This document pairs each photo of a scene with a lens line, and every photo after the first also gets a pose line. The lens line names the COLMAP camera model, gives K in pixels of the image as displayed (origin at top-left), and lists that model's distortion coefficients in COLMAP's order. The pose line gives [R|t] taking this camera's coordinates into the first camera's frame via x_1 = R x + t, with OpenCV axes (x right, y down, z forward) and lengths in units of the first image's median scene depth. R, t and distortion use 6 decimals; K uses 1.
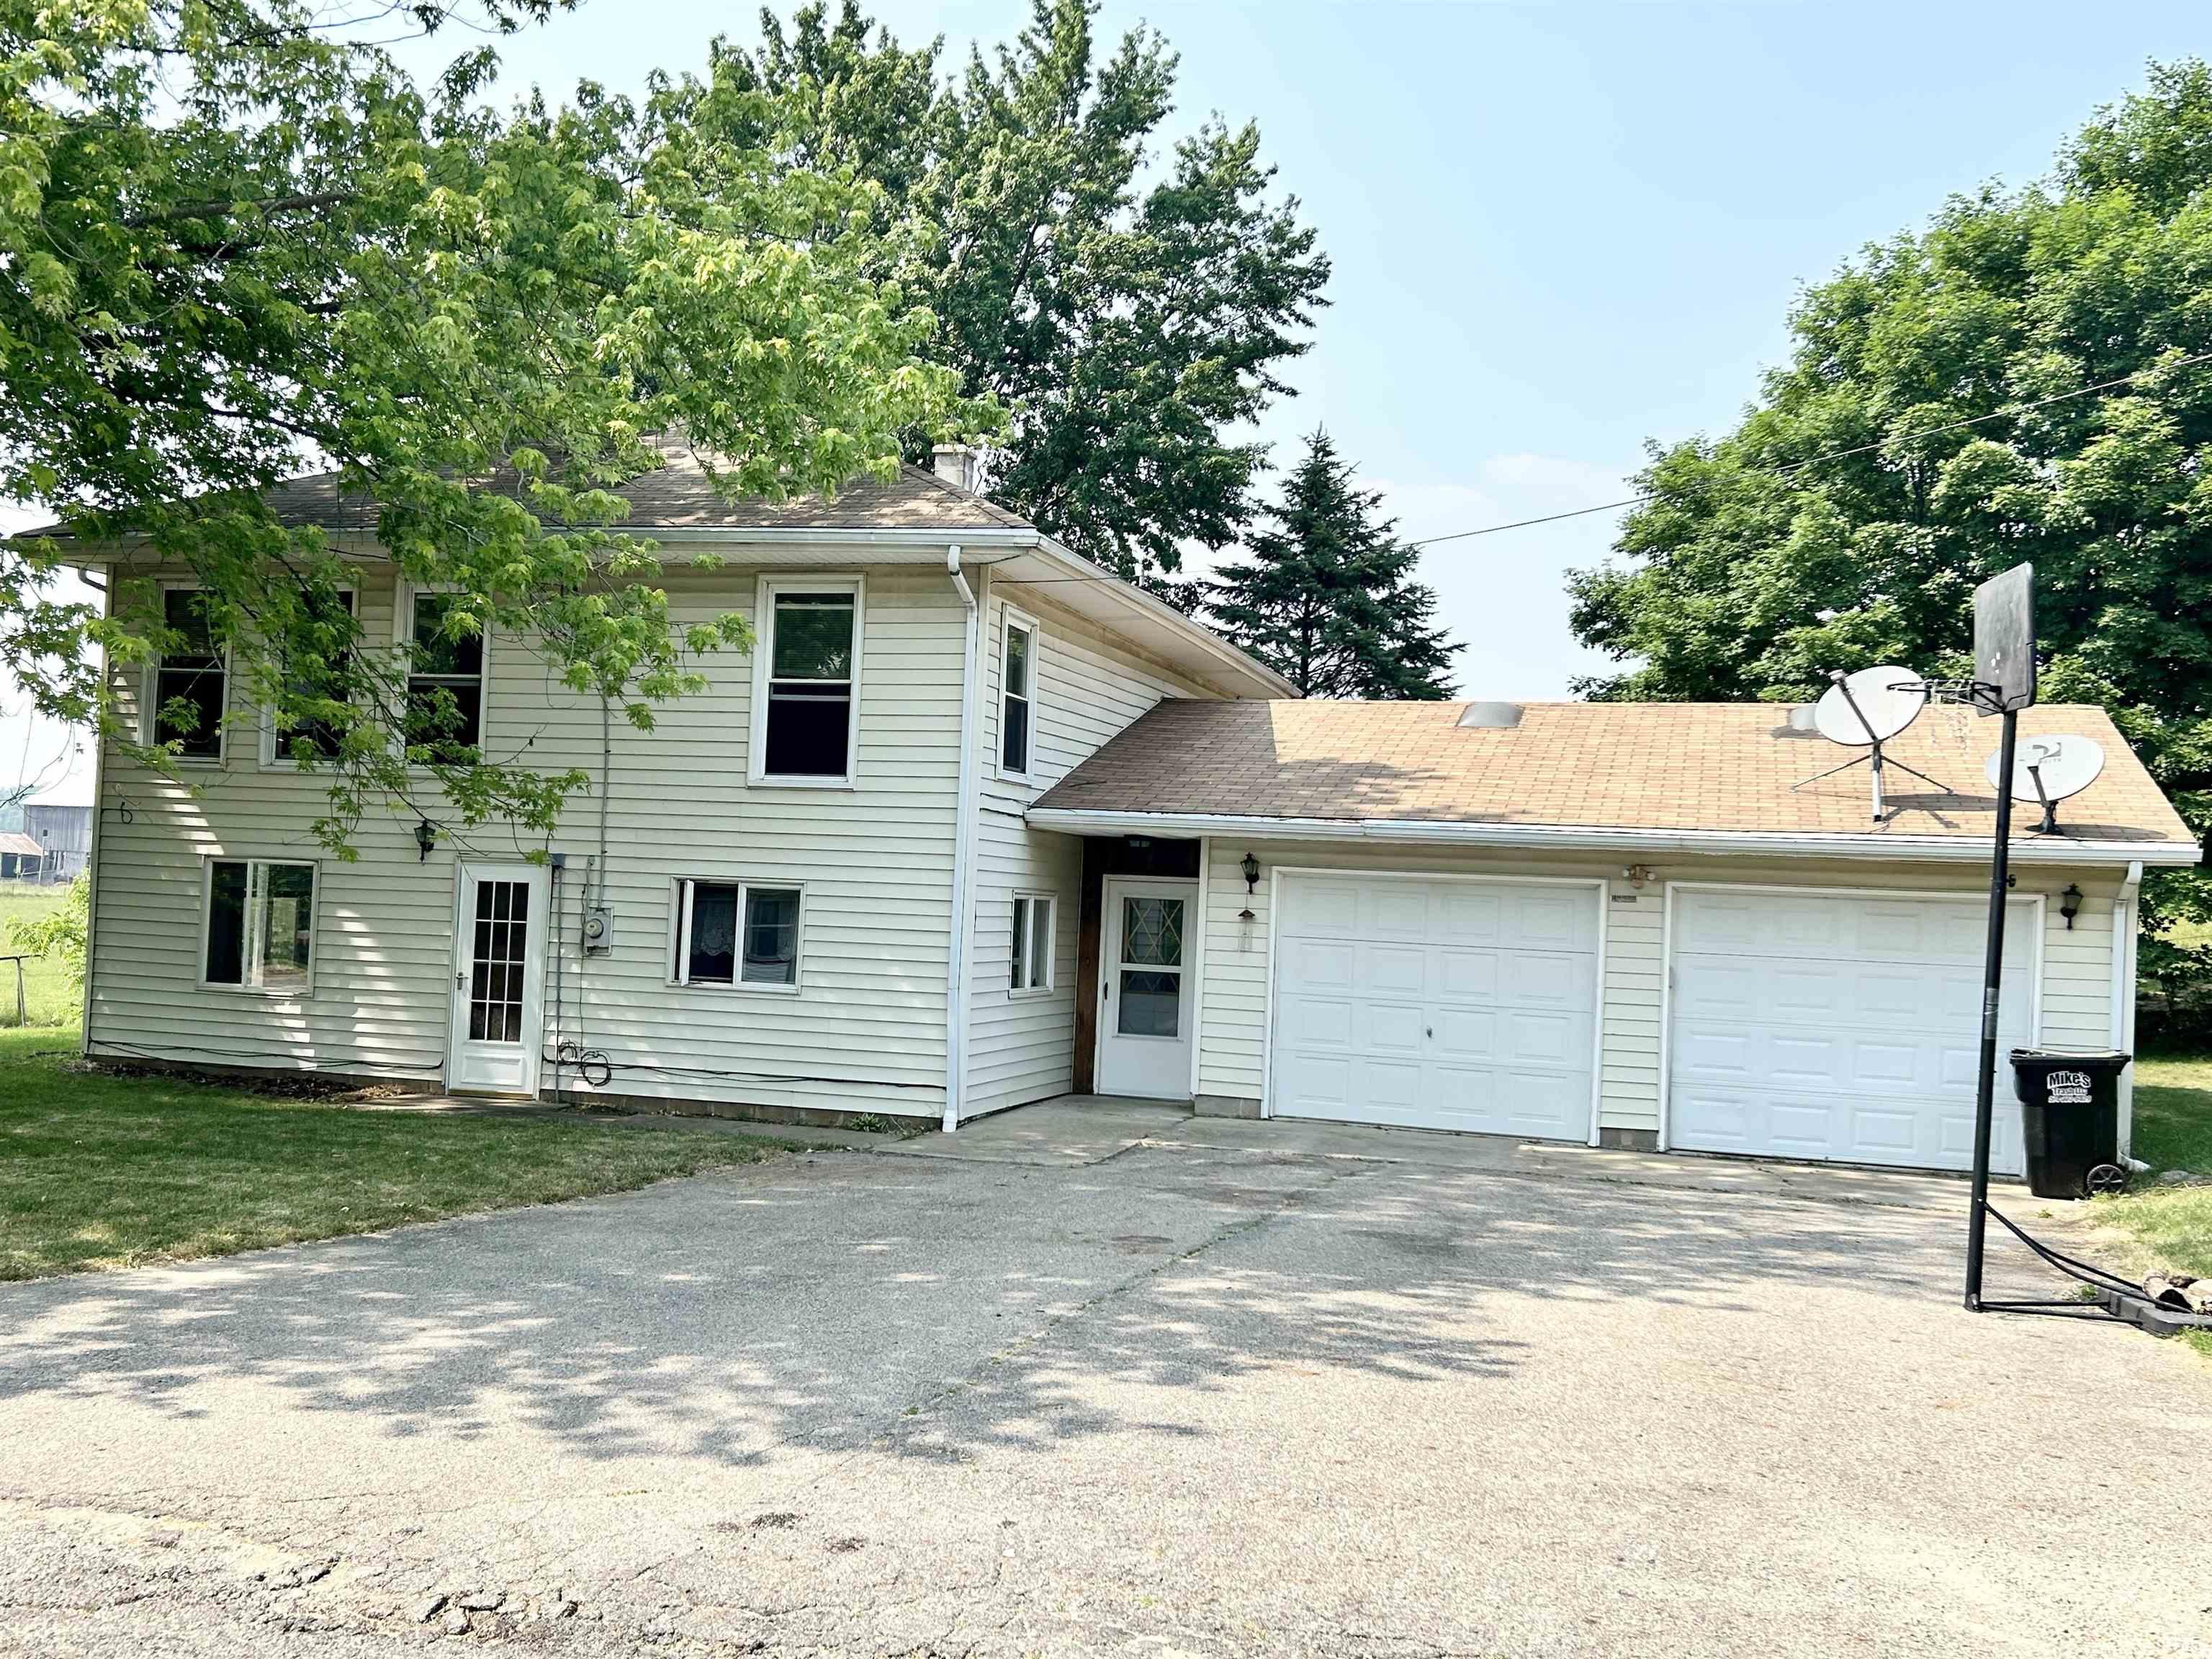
lens RADIAL K [[2126.5, 0, 1106.0], [0, 2126.5, 829.5], [0, 0, 1]] dist [0.037704, -0.010420]
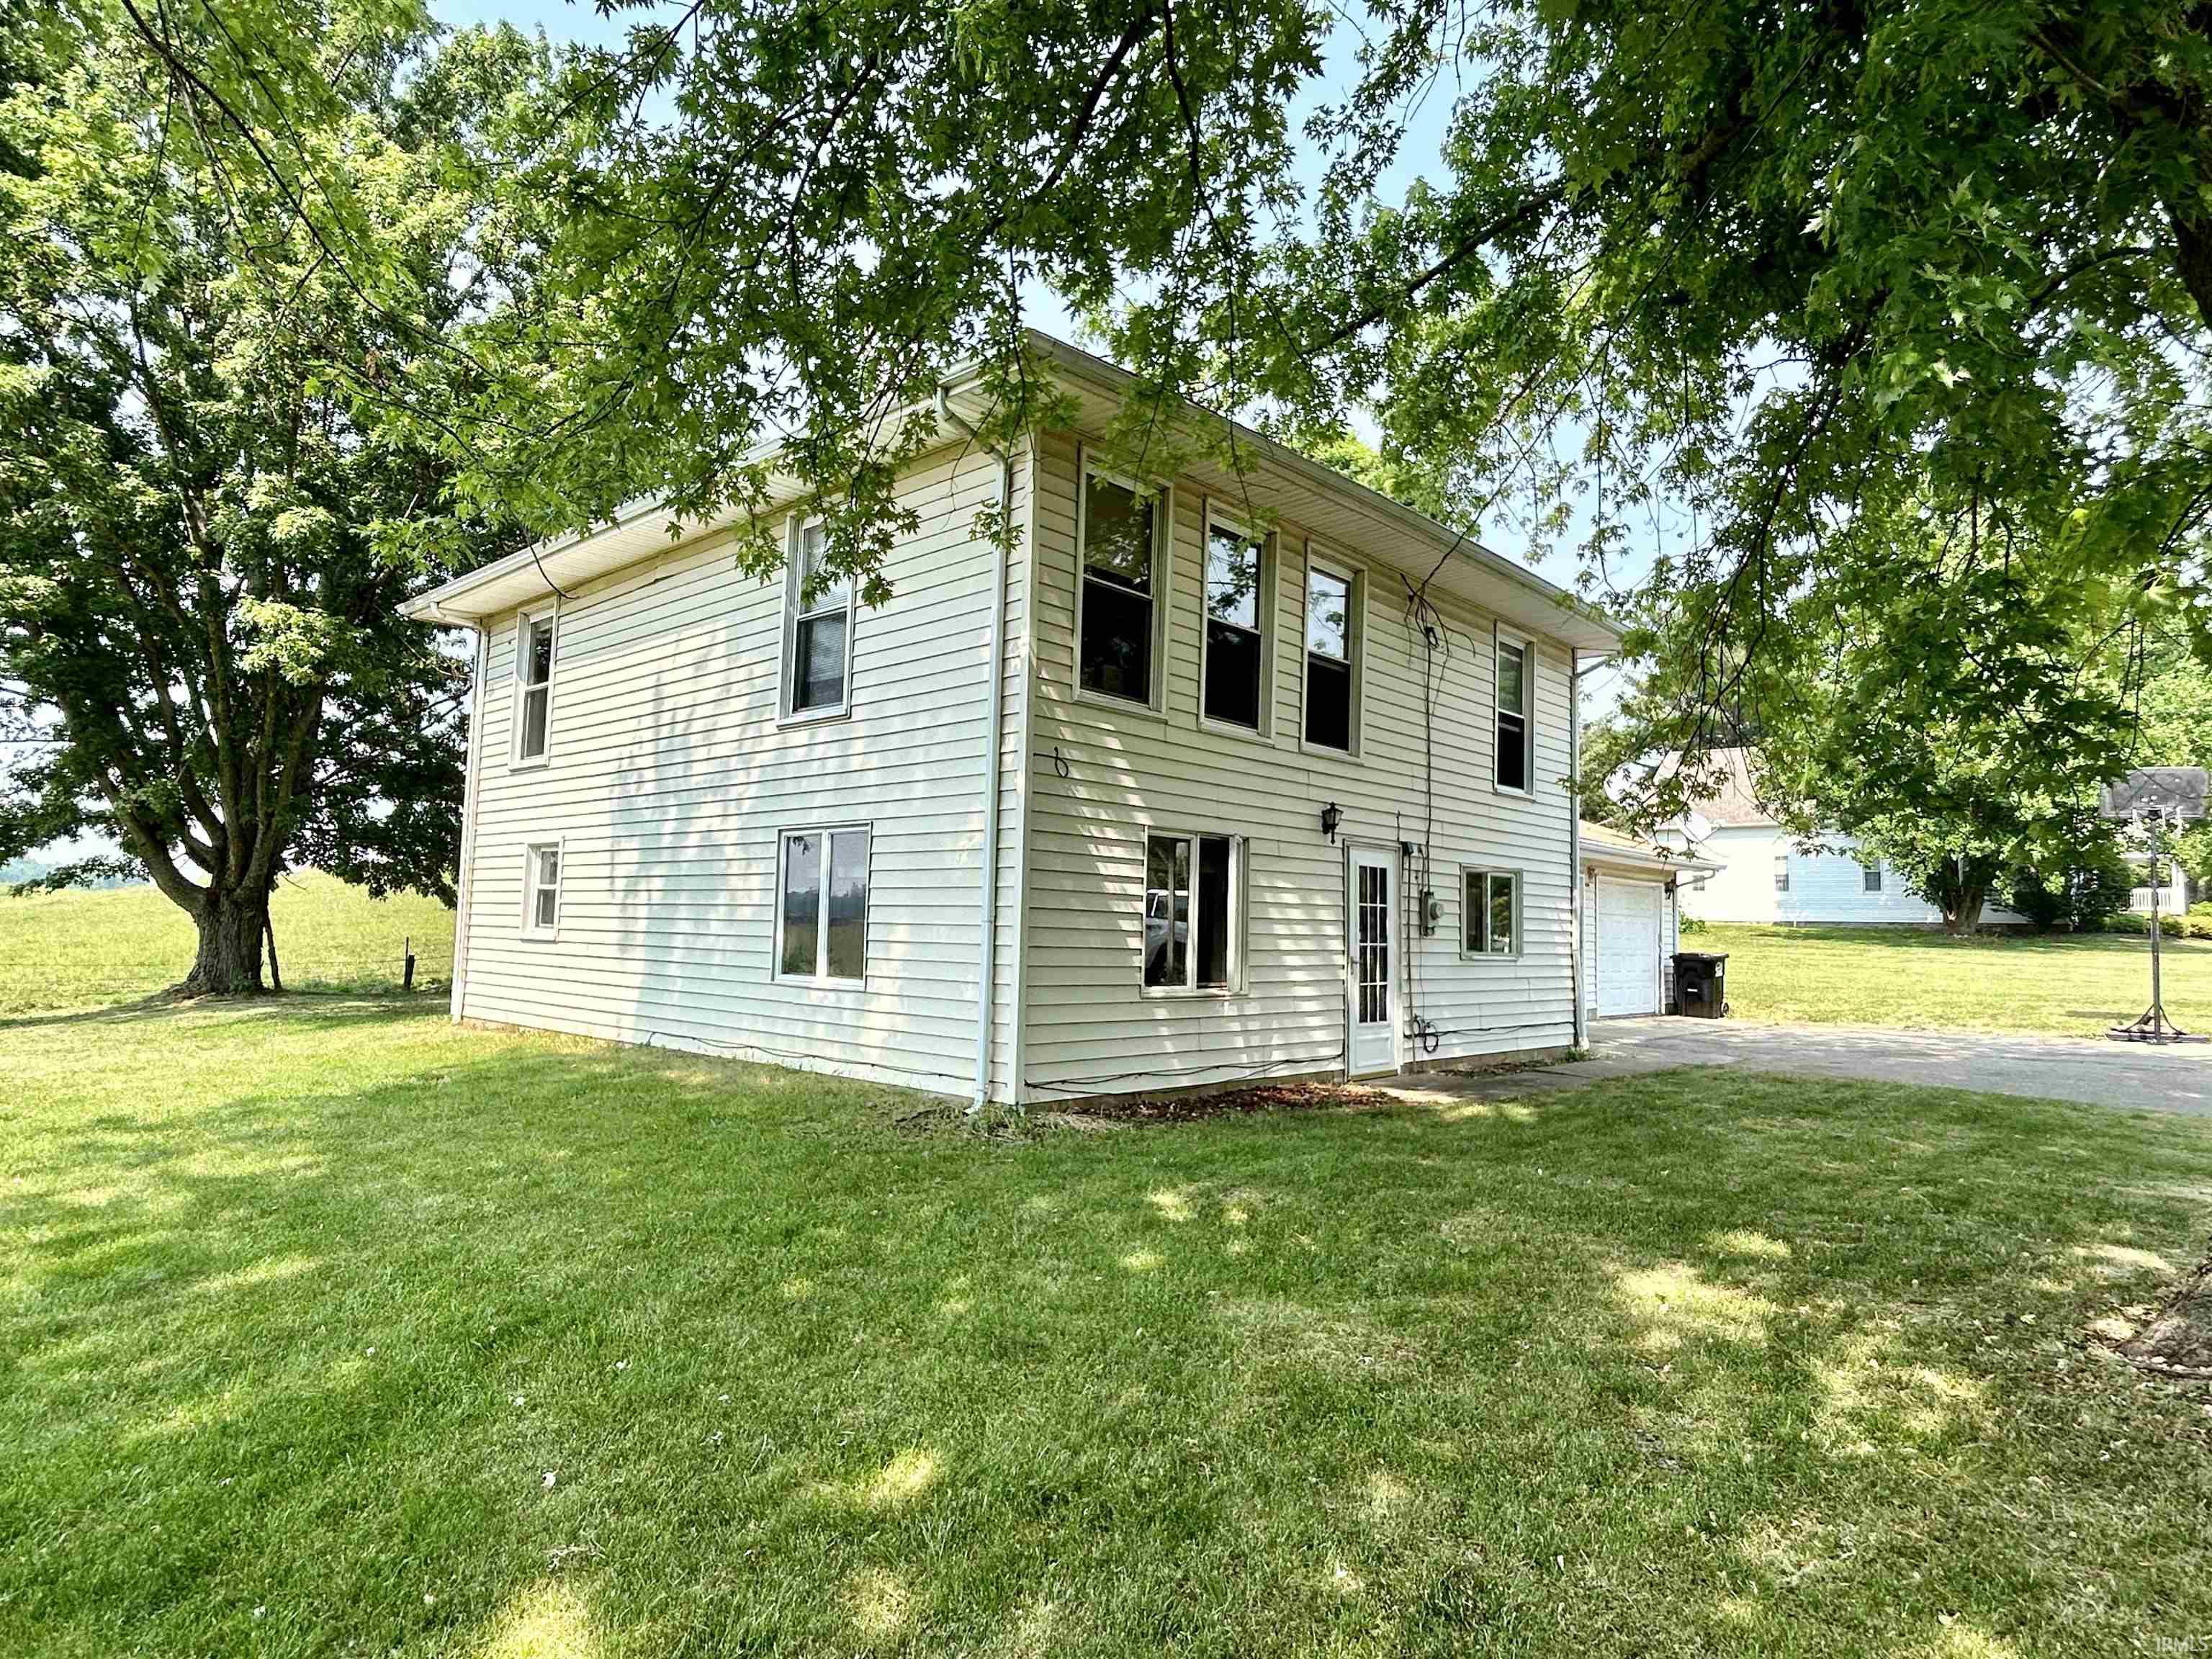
lens RADIAL K [[1251.0, 0, 1106.0], [0, 1251.0, 829.5], [0, 0, 1]] dist [-0.000120, -0.000005]
pose [[0.440322, 0.047634, 0.896575, -0.859384], [-0.025276, 0.998854, -0.040655, 0.033468], [-0.897484, -0.004761, 0.441021, 0.827364]]
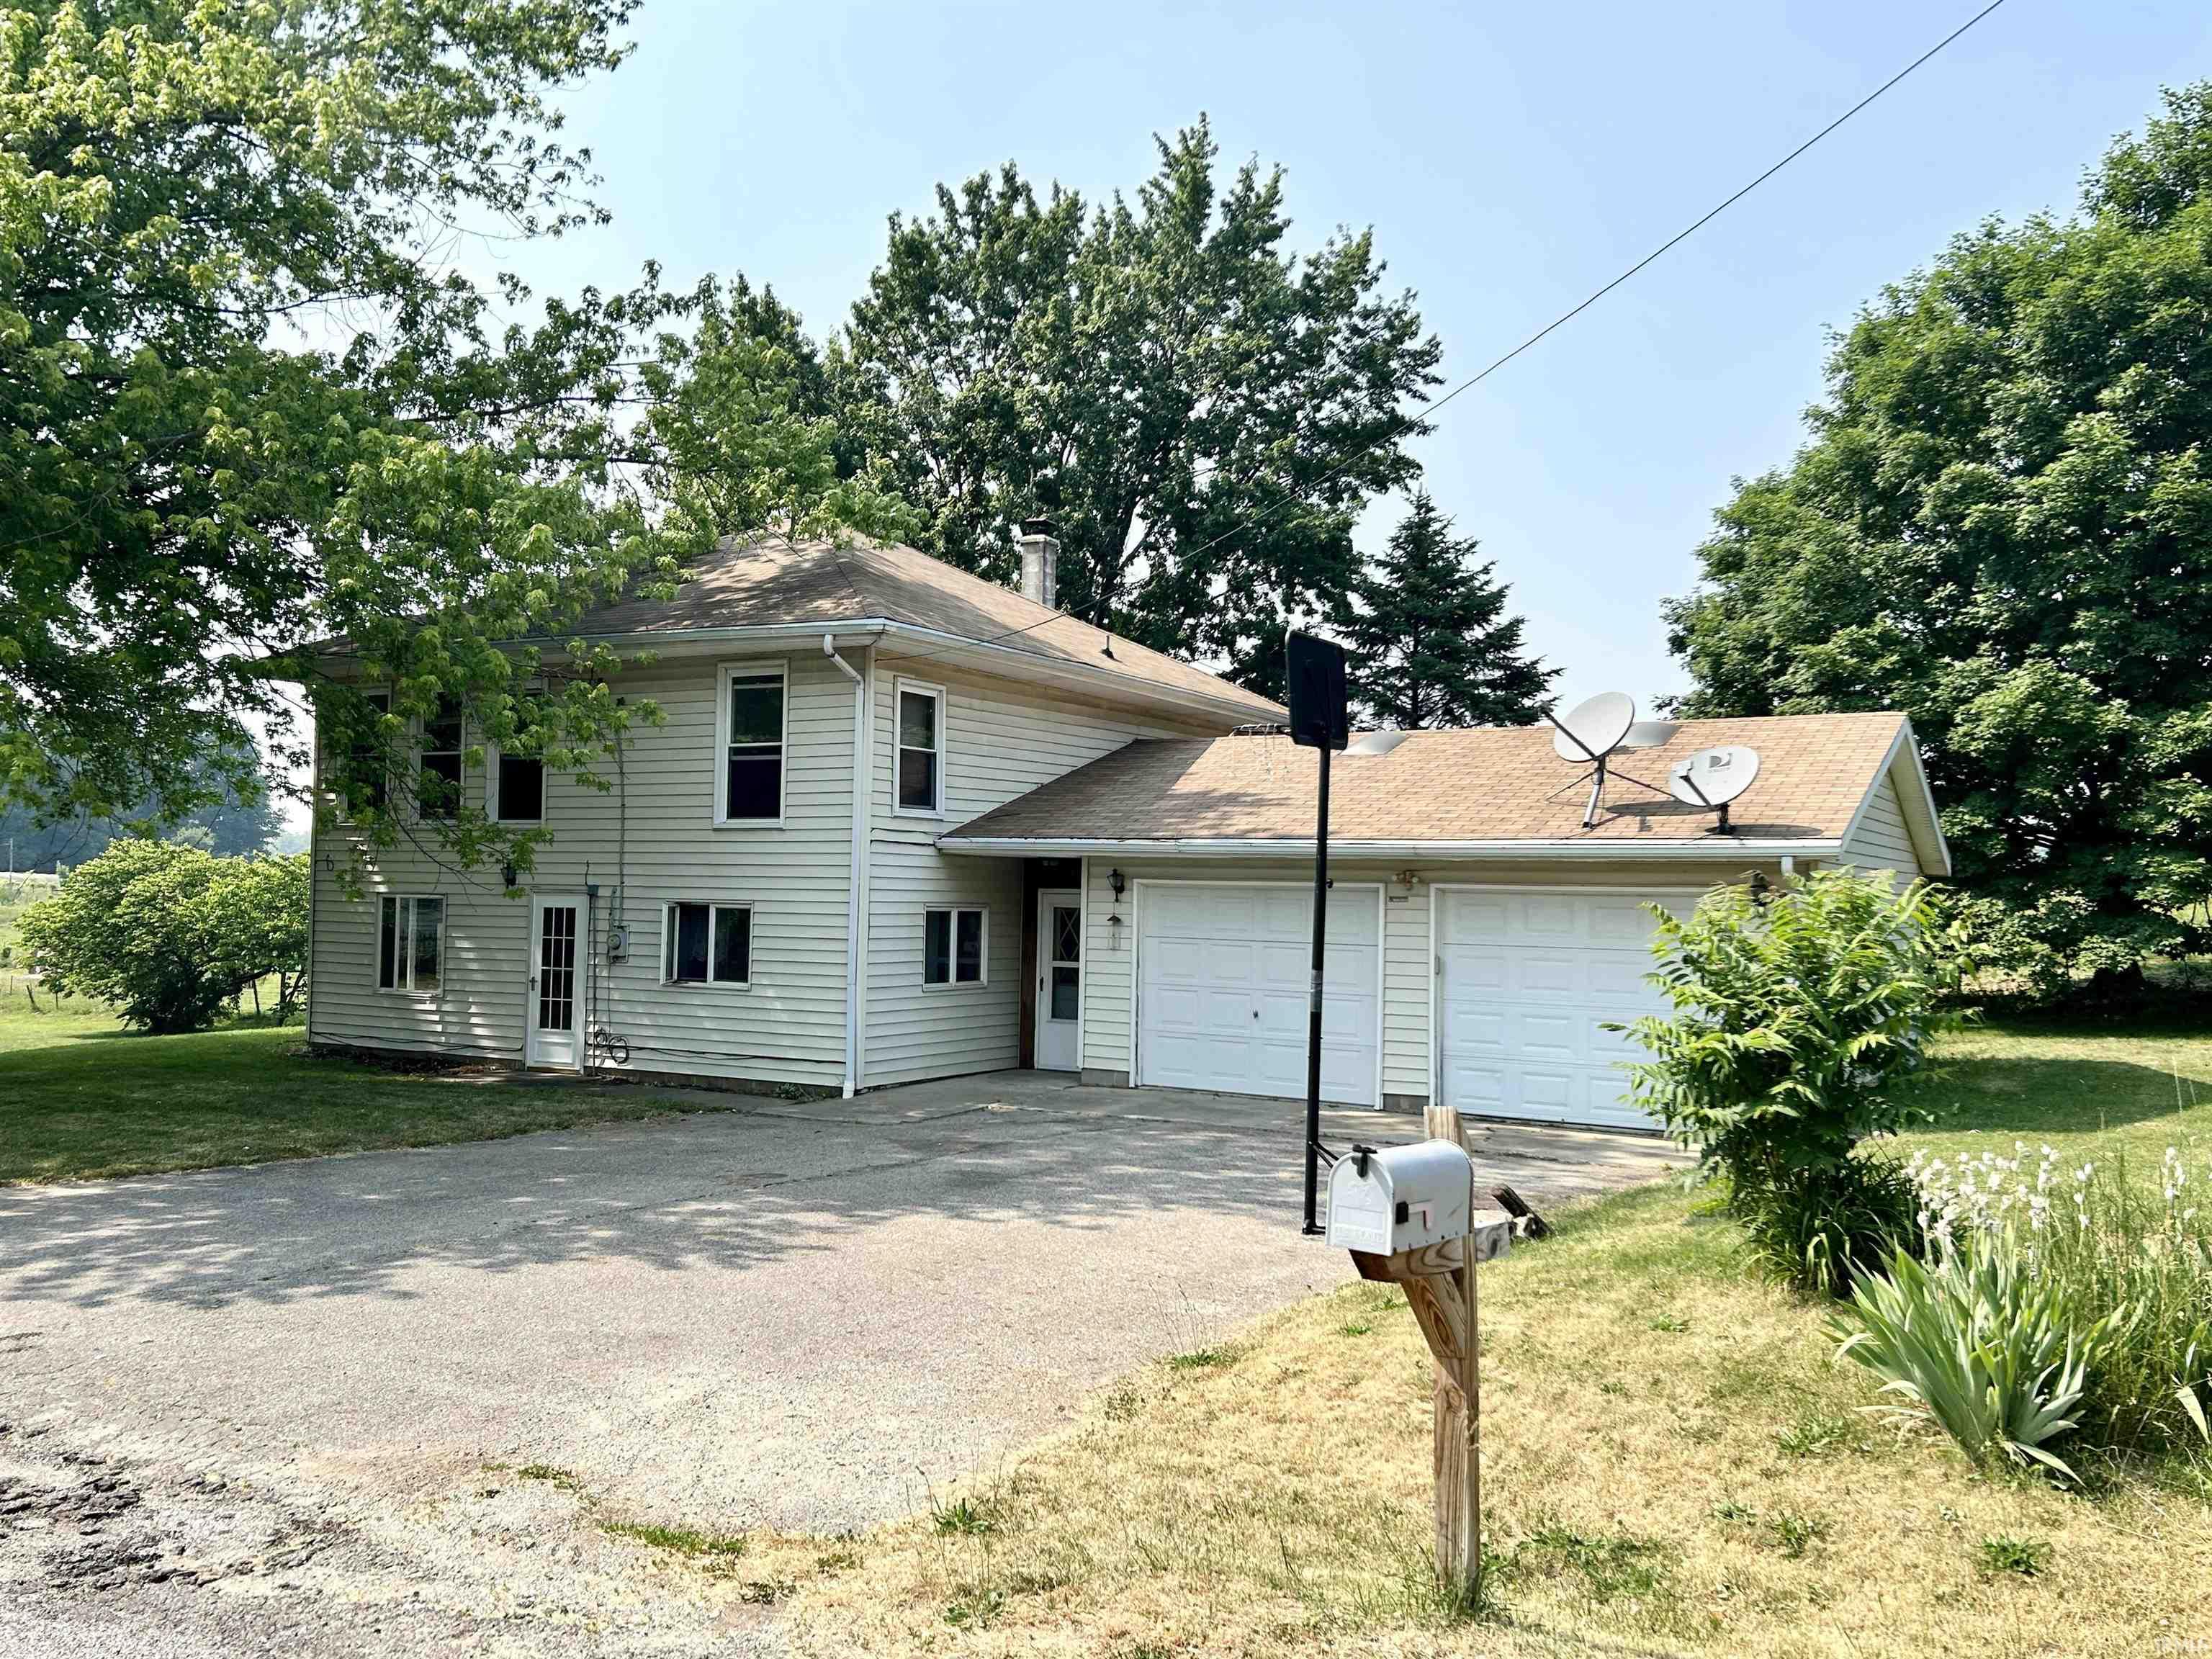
lens RADIAL K [[1882.4, 0, 1106.0], [0, 1882.4, 829.5], [0, 0, 1]] dist [0.030969, -0.004668]
pose [[0.971549, -0.033812, -0.234414, 0.307677], [0.031835, 0.999418, -0.012217, 0.001463], [0.234691, 0.004407, 0.972060, -0.045047]]
